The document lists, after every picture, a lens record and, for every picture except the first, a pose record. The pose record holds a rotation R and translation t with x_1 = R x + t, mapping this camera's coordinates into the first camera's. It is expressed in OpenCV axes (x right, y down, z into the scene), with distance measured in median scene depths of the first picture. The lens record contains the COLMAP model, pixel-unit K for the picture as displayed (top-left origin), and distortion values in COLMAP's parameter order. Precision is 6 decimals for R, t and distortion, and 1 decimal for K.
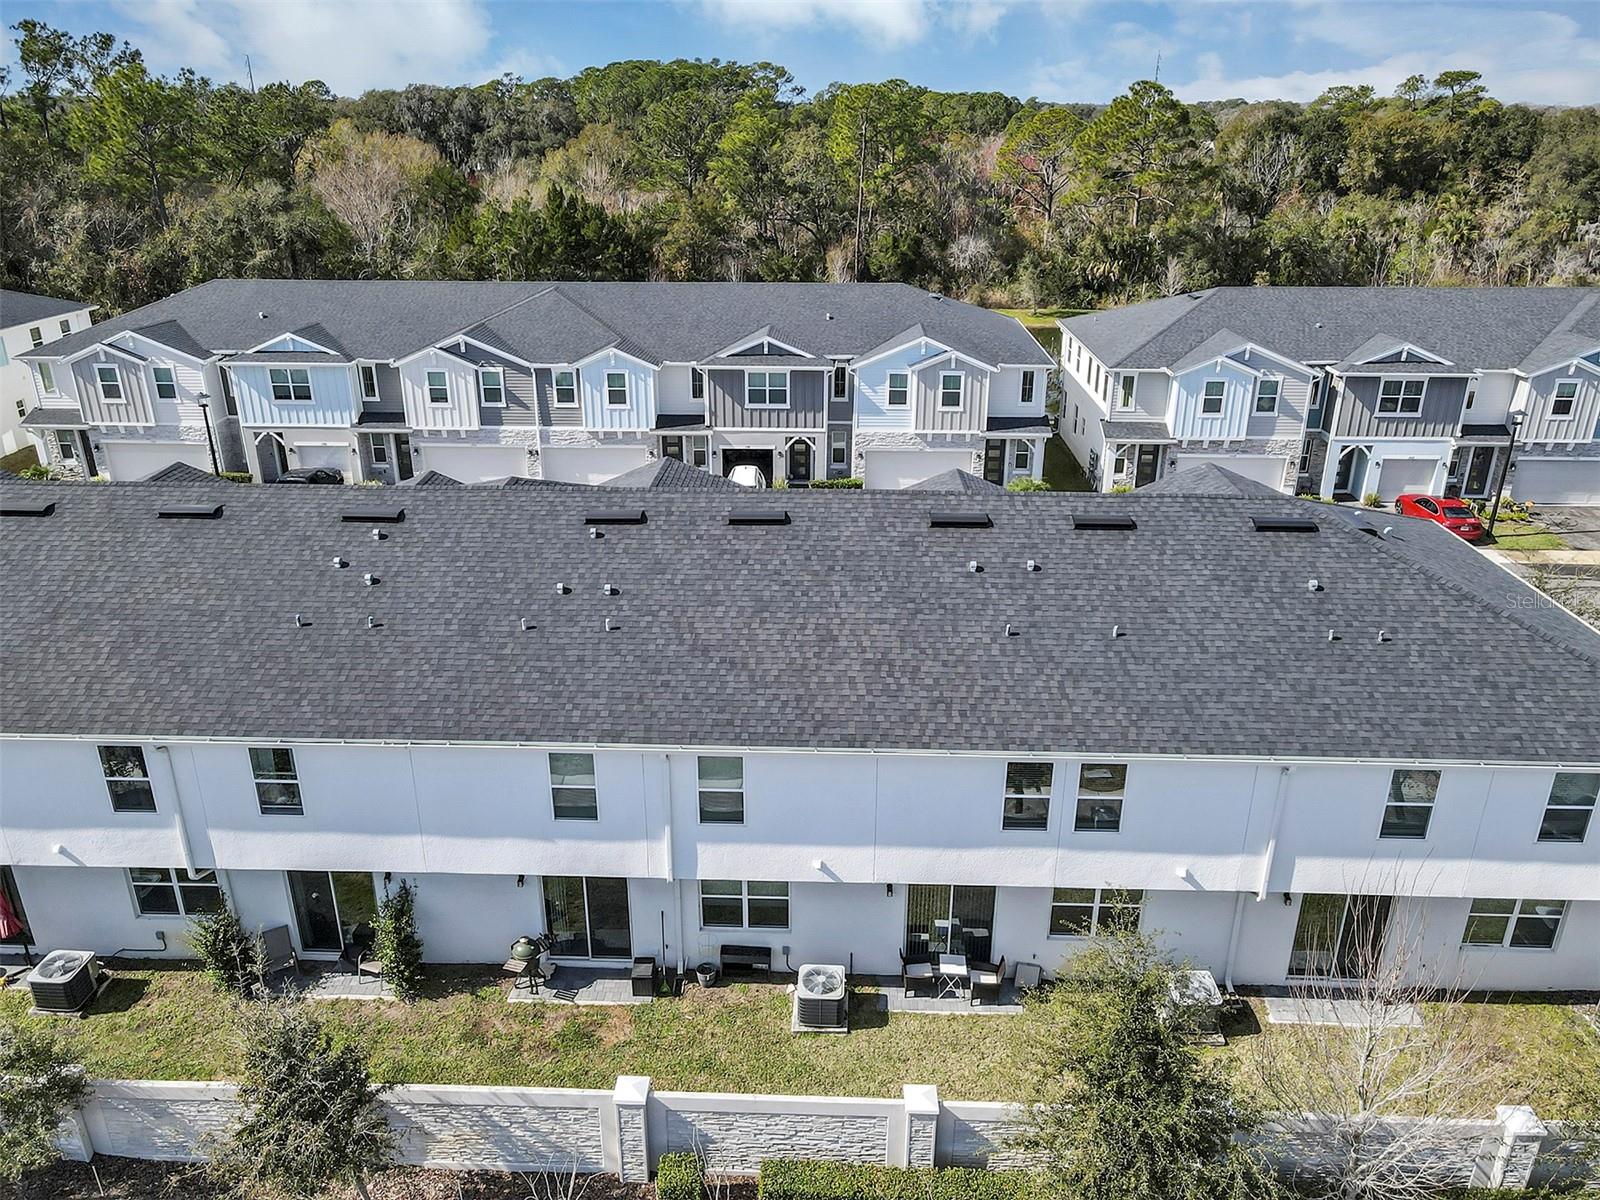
lens RADIAL K [[1174.8, 0, 792.5], [0, 1174.8, 592.7], [0, 0, 1]] dist [0.004605, 0.020663]
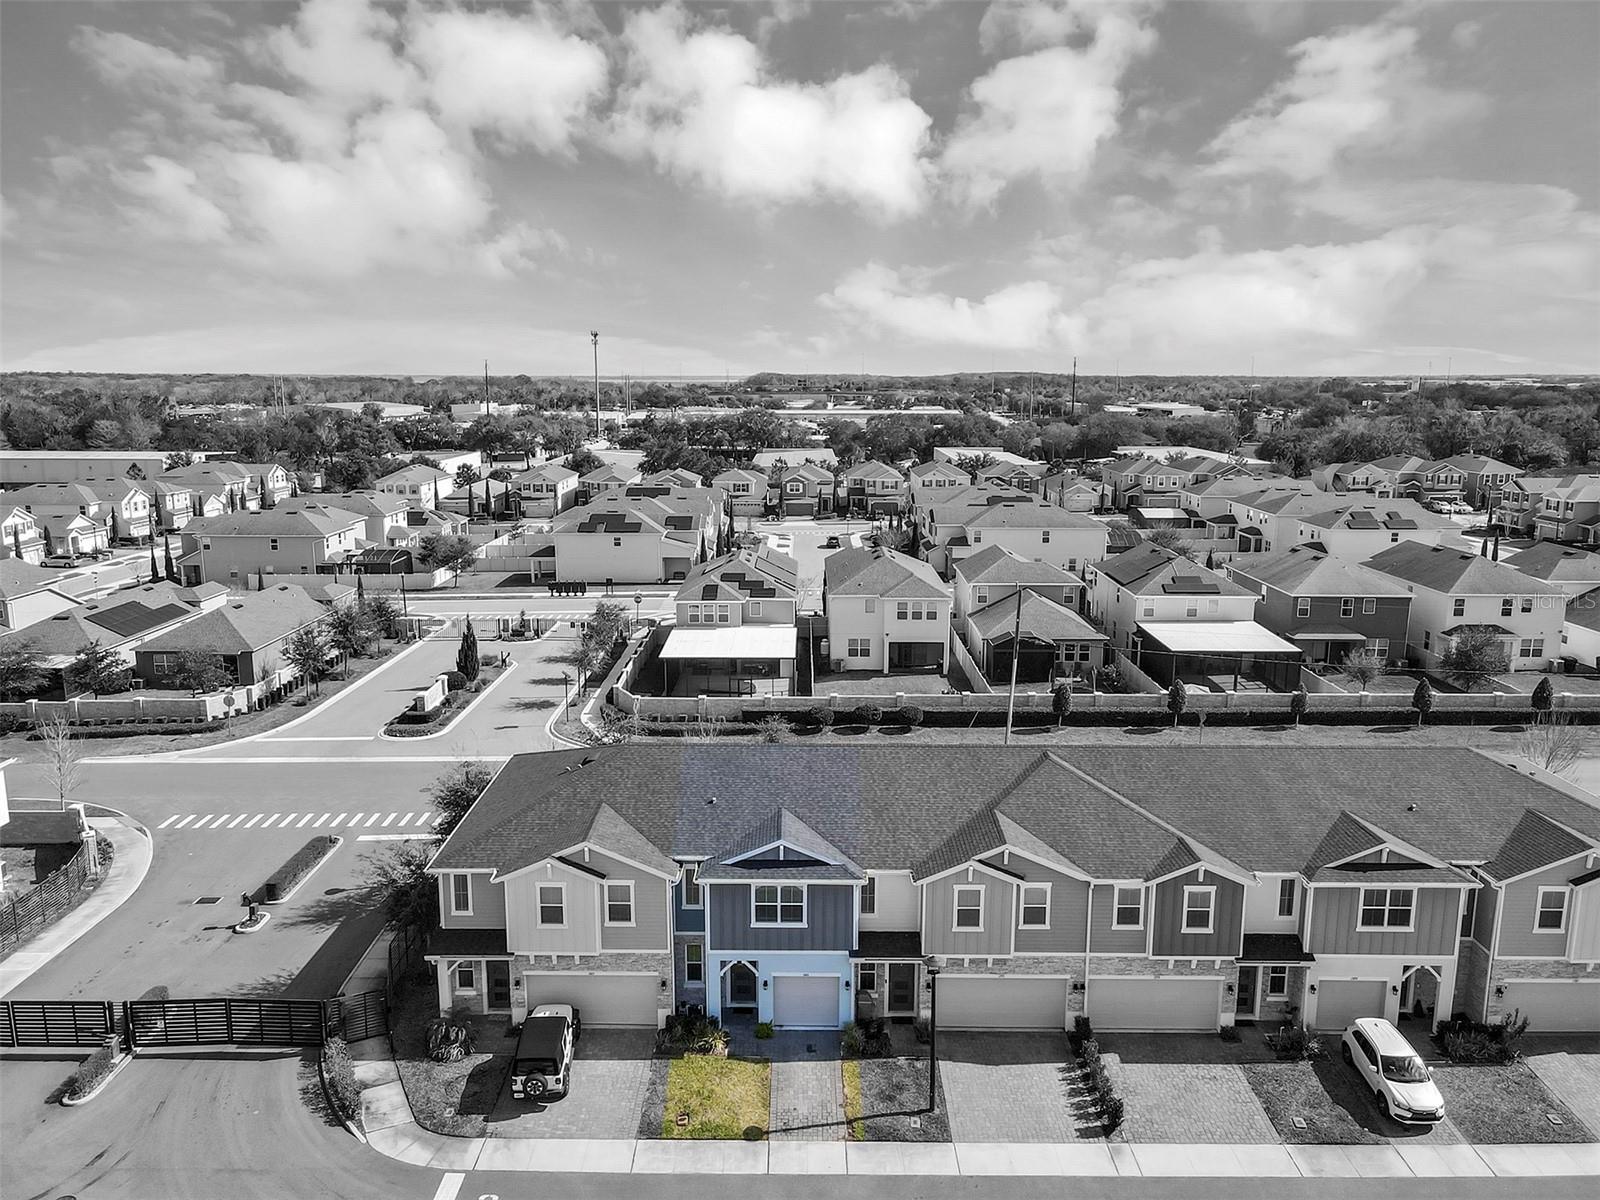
lens RADIAL K [[1178.5, 0, 790.7], [0, 1178.5, 592.0], [0, 0, 1]] dist [-0.011312, 0.047116]
pose [[0.999619, -0.003998, 0.027316, 1.074182], [0.009552, 0.978430, -0.206360, -0.447078], [-0.025902, 0.206542, 0.978095, 0.329959]]
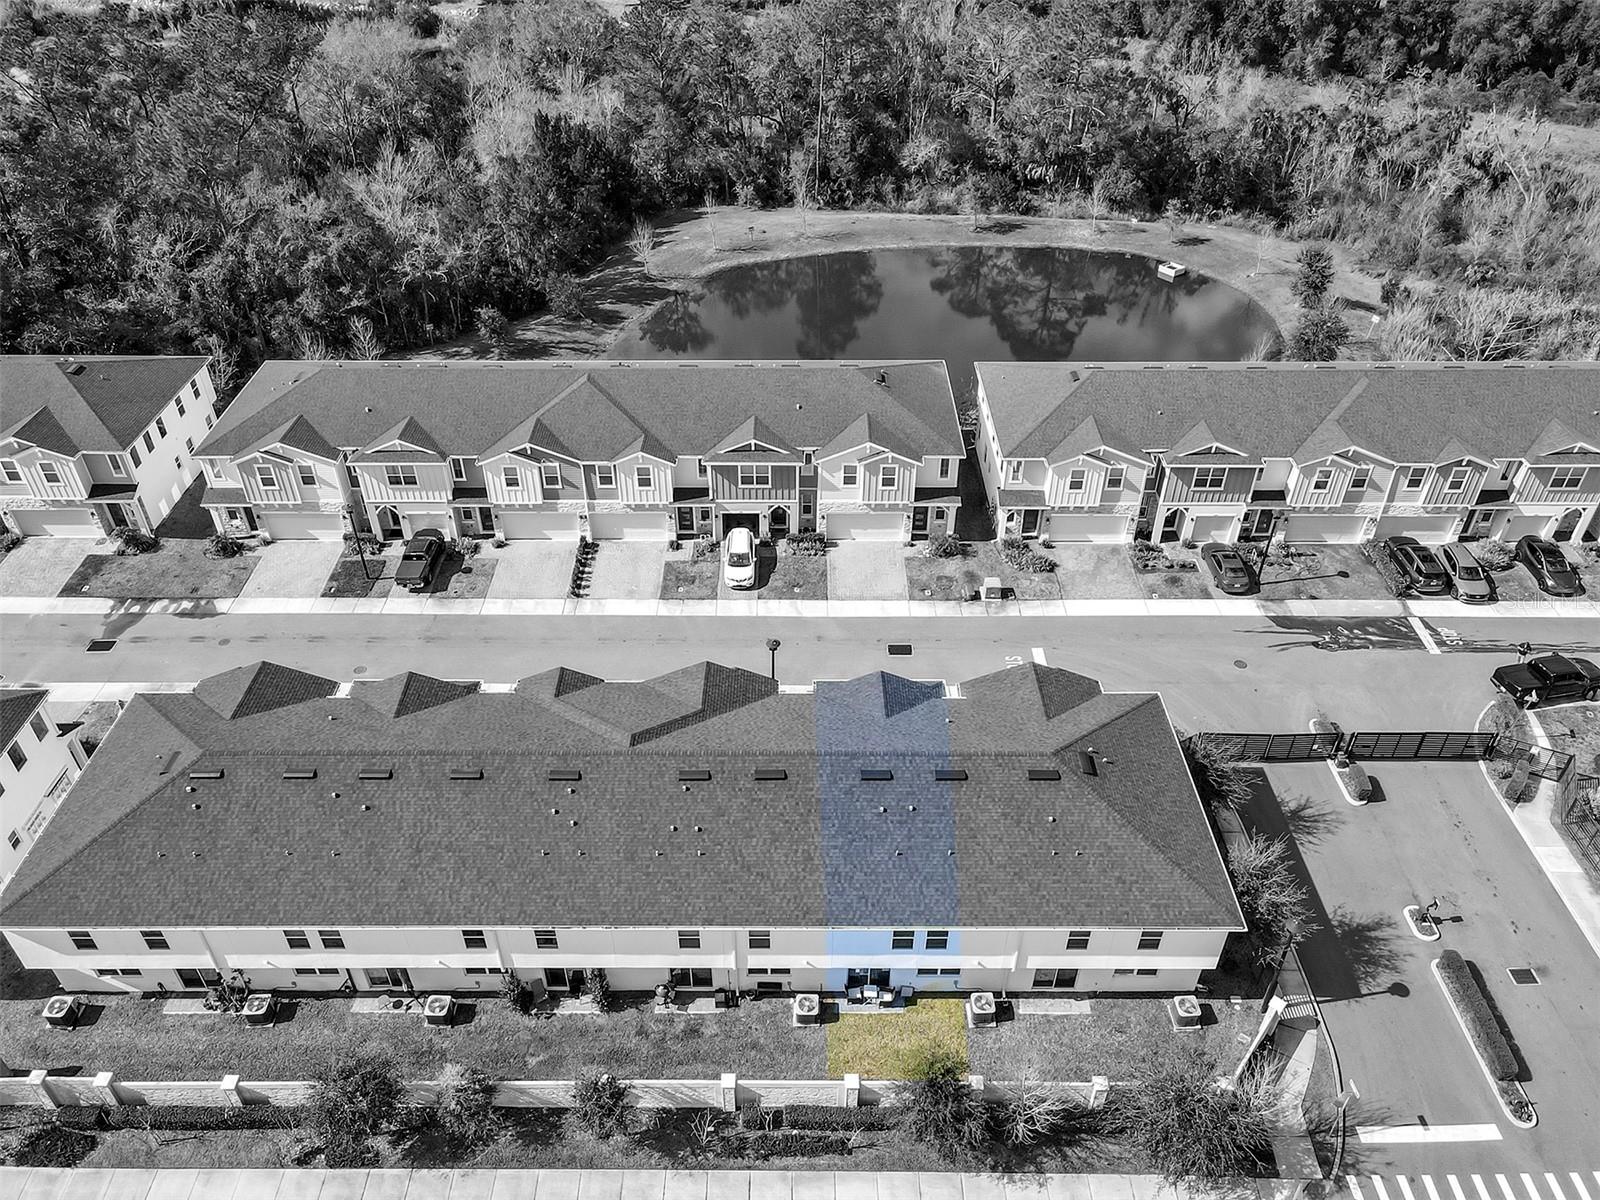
lens RADIAL K [[1175.7, 0, 790.6], [0, 1175.7, 593.7], [0, 0, 1]] dist [0.004860, 0.007729]
pose [[0.999402, -0.022444, 0.026307, -0.040779], [0.014865, 0.965715, 0.259180, -0.858175], [-0.031222, -0.258634, 0.965471, -0.777013]]
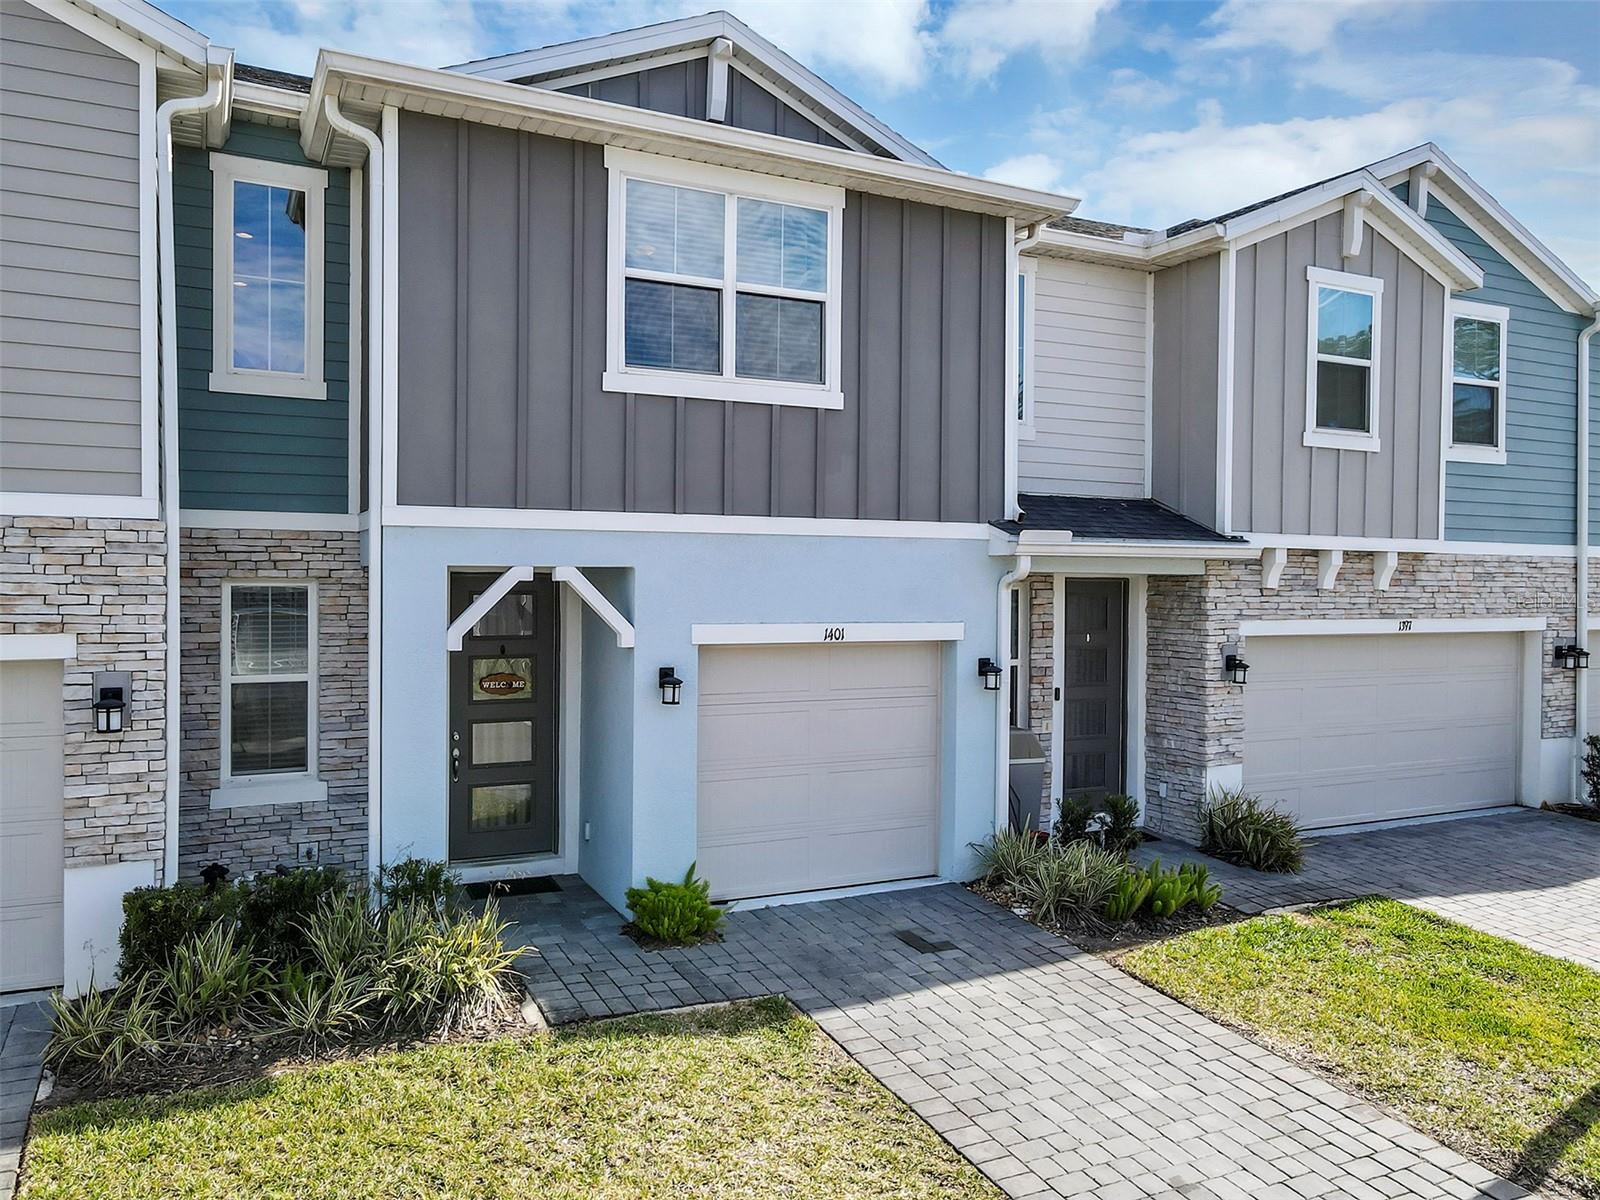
lens RADIAL K [[1175.7, 0, 790.6], [0, 1175.7, 593.7], [0, 0, 1]] dist [0.004860, 0.007729]
pose [[0.878164, 0.000659, 0.478360, 0.937824], [0.174398, 0.930732, -0.321440, -0.135890], [-0.445436, 0.365702, 0.817220, 1.850156]]
